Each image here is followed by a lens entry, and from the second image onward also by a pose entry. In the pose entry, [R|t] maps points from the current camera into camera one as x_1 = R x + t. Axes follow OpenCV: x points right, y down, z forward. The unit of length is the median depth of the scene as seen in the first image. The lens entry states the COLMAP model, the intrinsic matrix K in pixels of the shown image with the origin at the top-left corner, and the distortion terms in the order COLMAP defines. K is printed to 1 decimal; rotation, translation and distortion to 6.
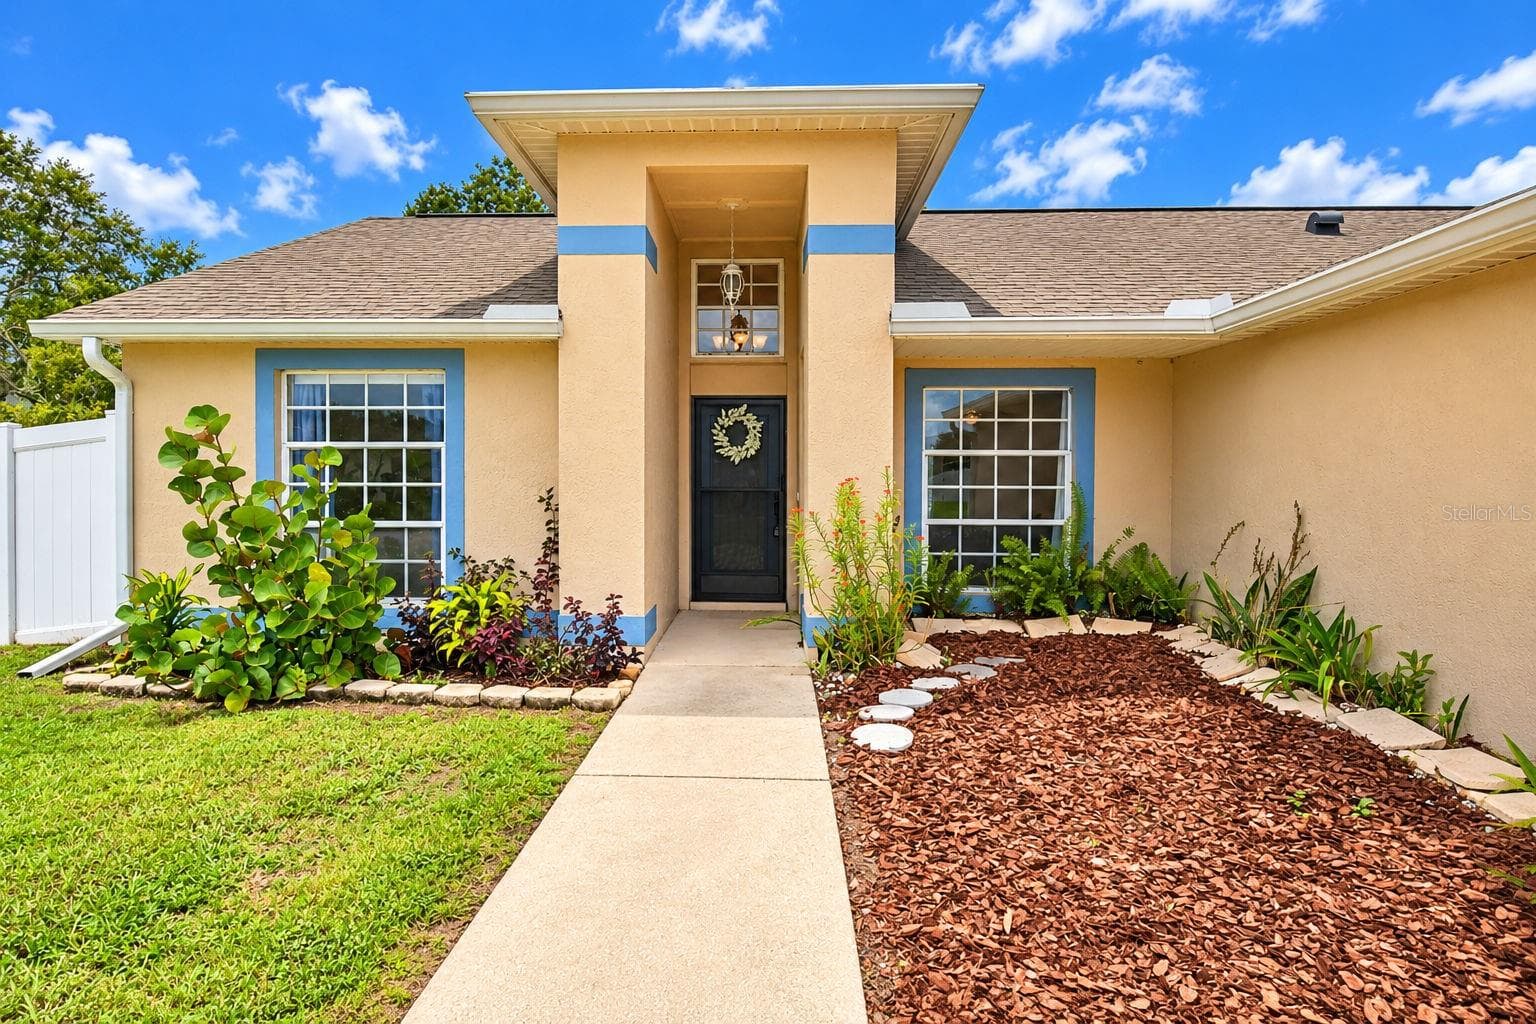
lens RADIAL K [[932.4, 0, 757.4], [0, 932.4, 488.8], [0, 0, 1]] dist [-0.000820, -0.002479]
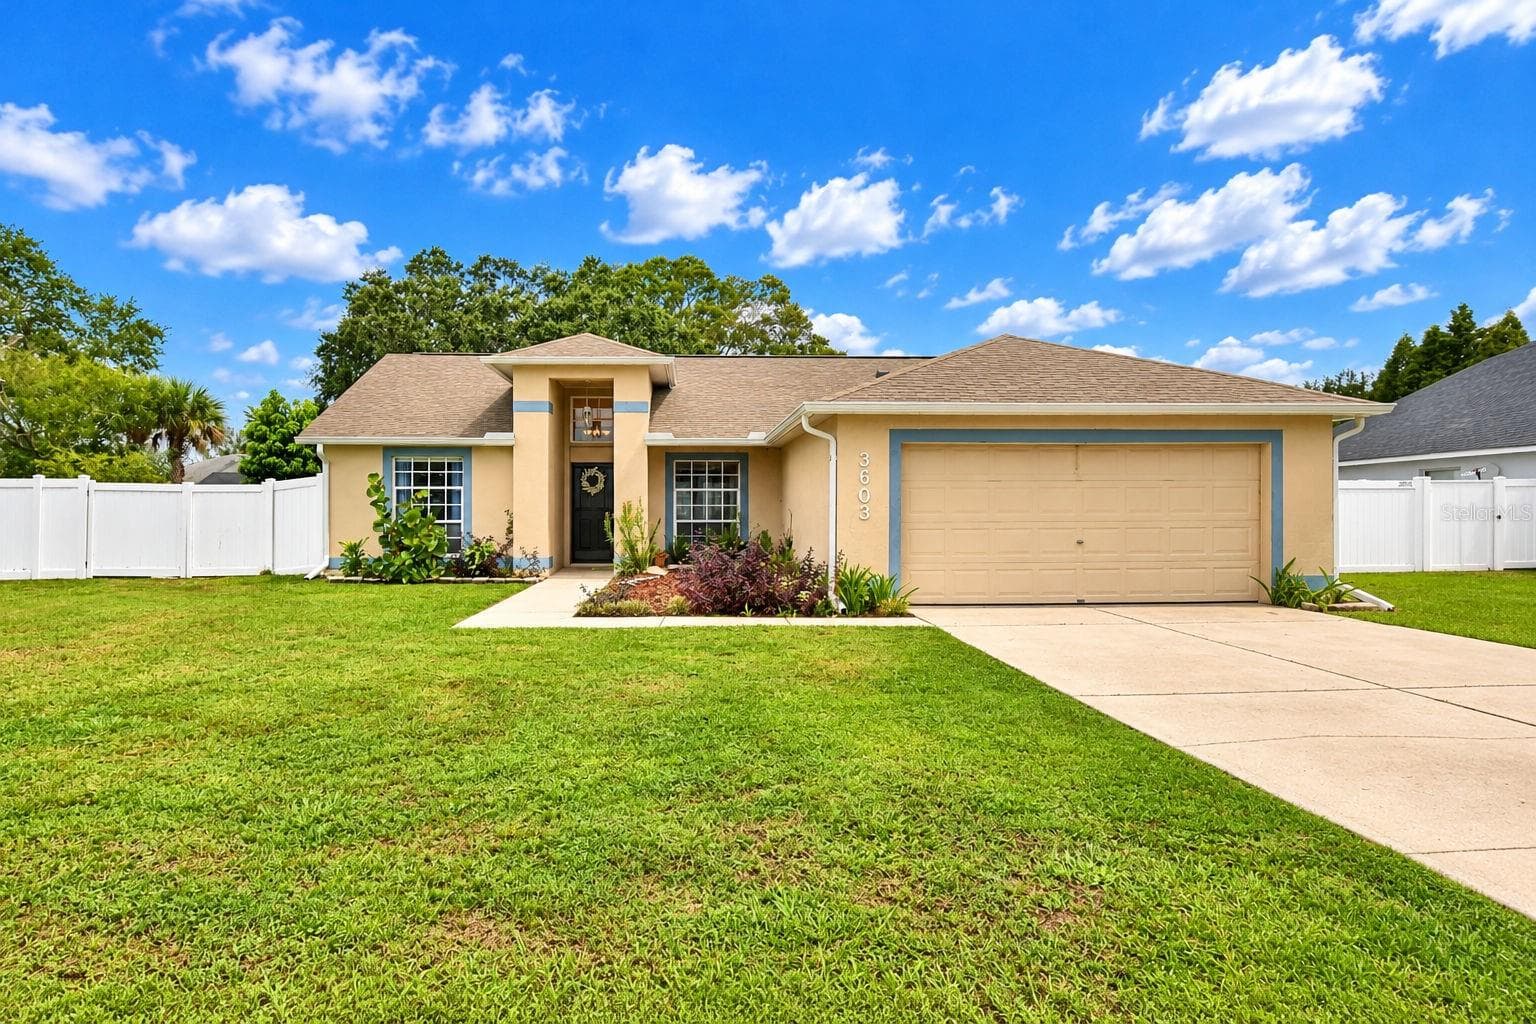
lens RADIAL K [[1019.6, 0, 758.6], [0, 1019.6, 503.7], [0, 0, 1]] dist [-0.010572, 0.002035]
pose [[0.995319, -0.001758, 0.096625, 0.163406], [0.003518, 0.999831, -0.018050, 0.043353], [-0.096577, 0.018306, 0.995157, -1.660011]]
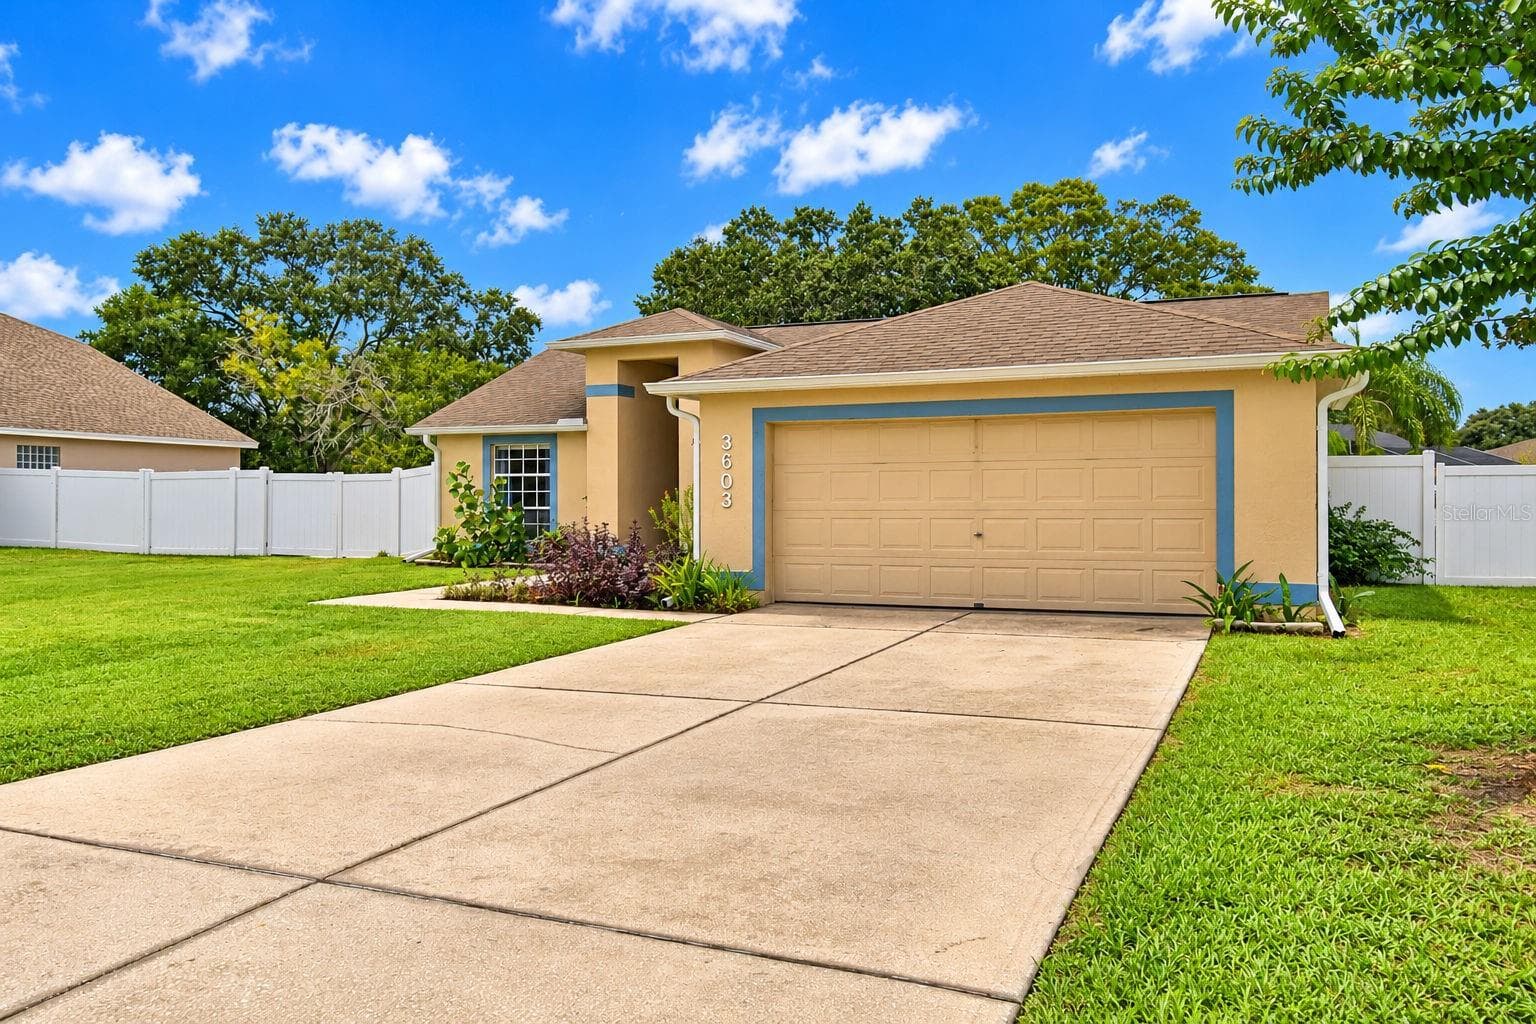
lens RADIAL K [[1221.4, 0, 767.7], [0, 1221.4, 498.1], [0, 0, 1]] dist [0.034833, -0.000062]
pose [[0.935607, -0.004886, -0.353008, 1.277424], [0.001759, 0.999956, -0.009179, 0.042671], [0.353038, 0.007967, 0.935575, -1.716801]]
